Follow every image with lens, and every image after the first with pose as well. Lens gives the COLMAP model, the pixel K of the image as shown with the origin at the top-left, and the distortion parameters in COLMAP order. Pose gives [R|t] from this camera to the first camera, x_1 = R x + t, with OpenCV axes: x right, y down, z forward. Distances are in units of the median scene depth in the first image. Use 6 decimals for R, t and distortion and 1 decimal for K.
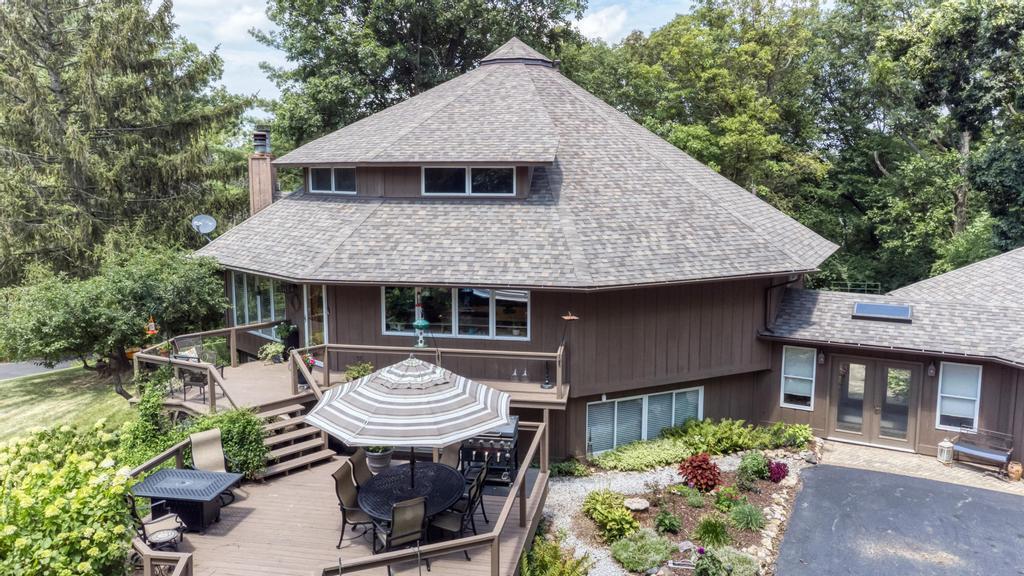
lens RADIAL K [[763.2, 0, 512.0], [0, 763.2, 288.0], [0, 0, 1]] dist [0.022430, 0.002851]
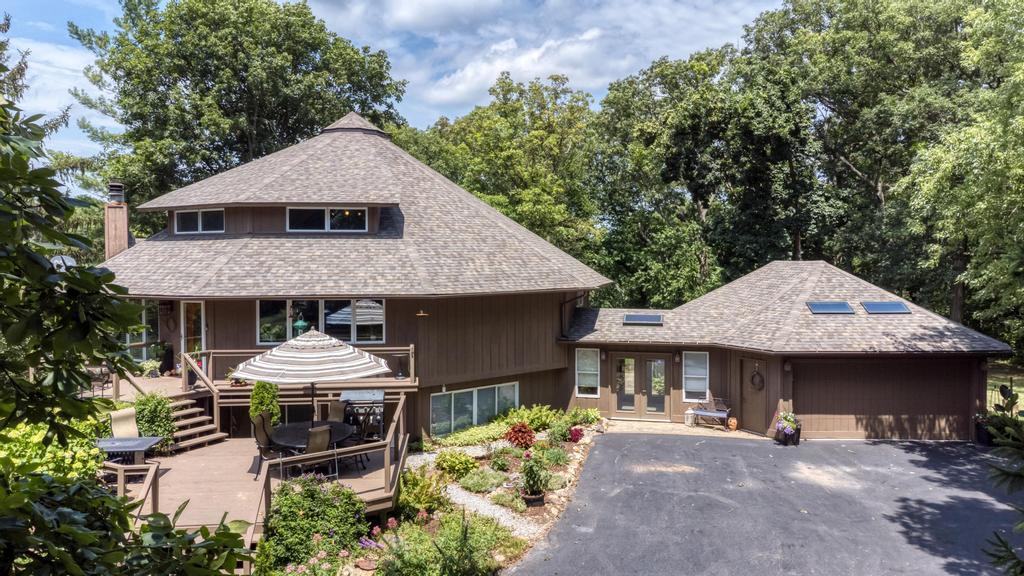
lens RADIAL K [[713.2, 0, 512.0], [0, 713.2, 288.0], [0, 0, 1]] dist [0.026407, -0.000824]
pose [[0.966940, -0.013689, 0.254635, -0.064758], [0.037329, 0.995400, -0.088239, 0.081320], [-0.252256, 0.094827, 0.963003, -0.168658]]
